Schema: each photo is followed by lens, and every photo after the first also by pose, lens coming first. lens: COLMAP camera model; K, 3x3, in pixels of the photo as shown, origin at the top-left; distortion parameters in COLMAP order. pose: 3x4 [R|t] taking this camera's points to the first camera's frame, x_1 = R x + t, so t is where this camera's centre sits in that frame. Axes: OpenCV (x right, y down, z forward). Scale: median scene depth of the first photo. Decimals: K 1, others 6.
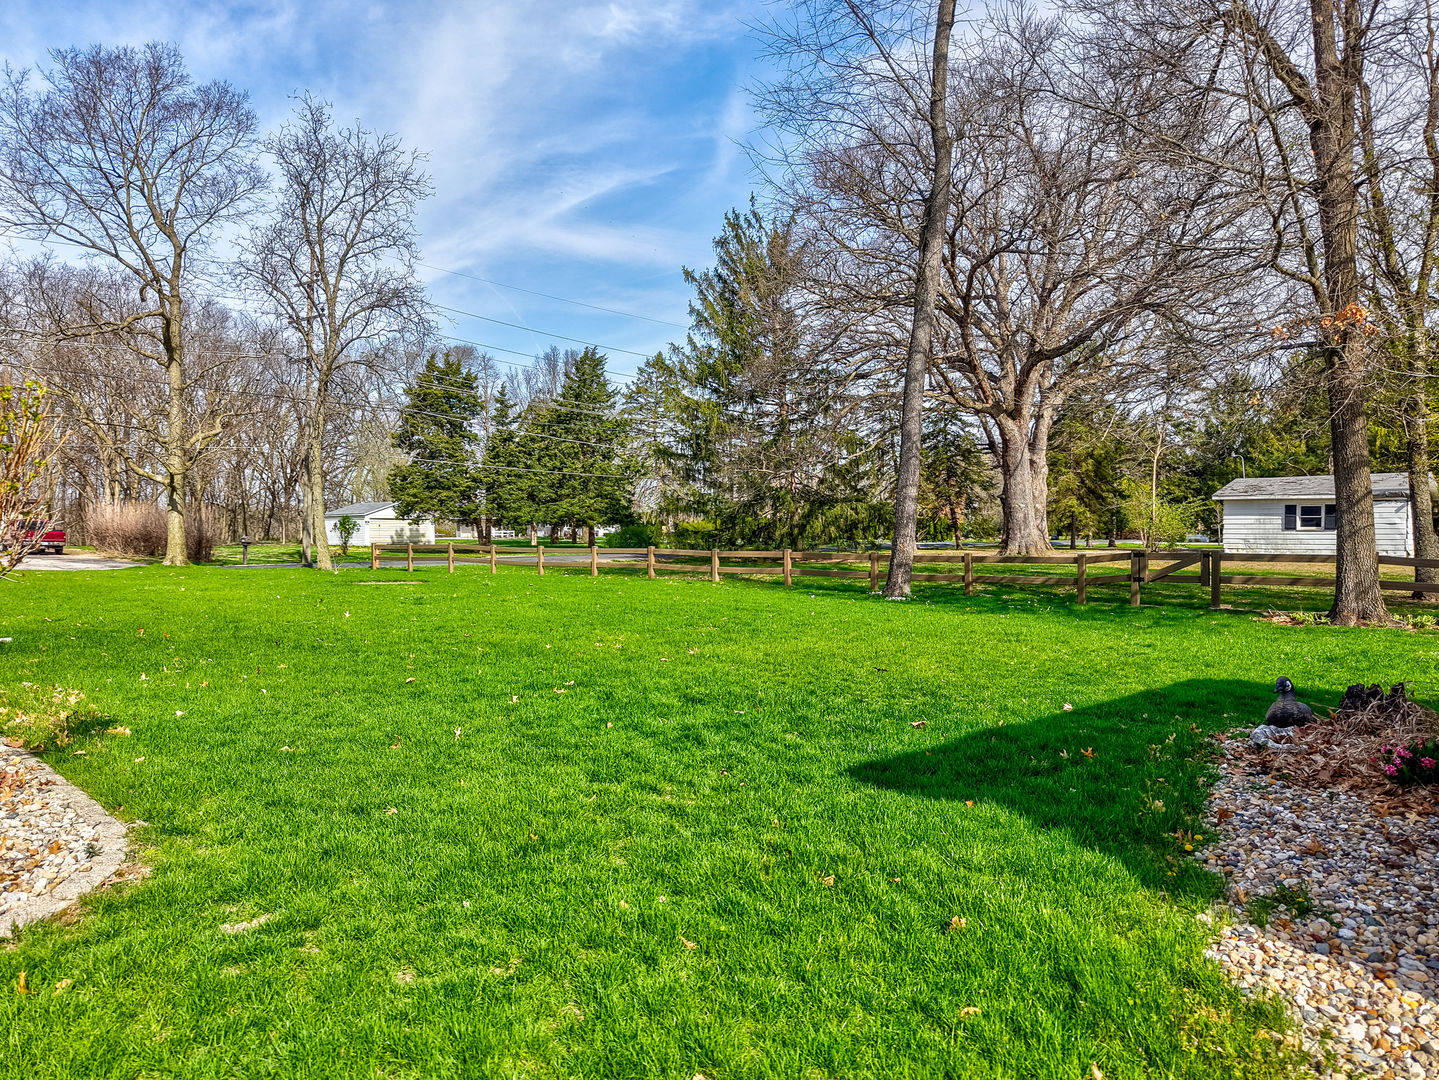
lens RADIAL K [[940.9, 0, 717.5], [0, 940.9, 529.9], [0, 0, 1]] dist [0.051574, -0.050624]
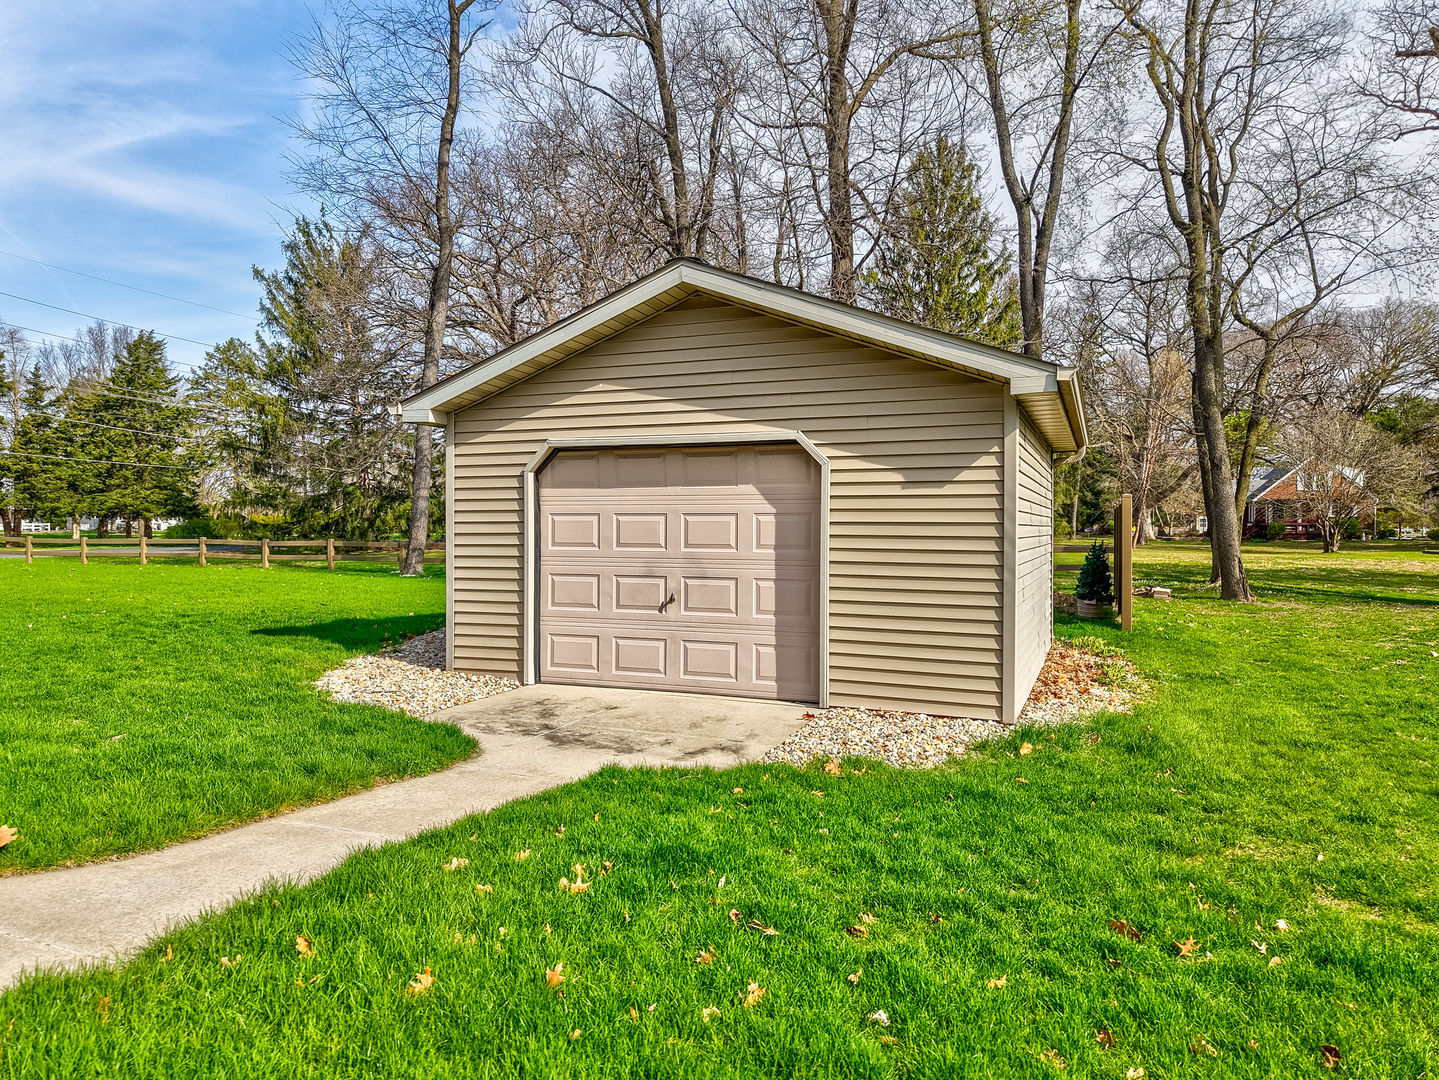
lens RADIAL K [[940.9, 0, 717.5], [0, 940.9, 529.9], [0, 0, 1]] dist [0.051574, -0.050624]
pose [[0.920883, 0.001443, 0.389836, 0.023850], [-0.003791, 0.999979, 0.005253, 0.000407], [-0.389820, -0.006315, 0.920869, -0.123938]]
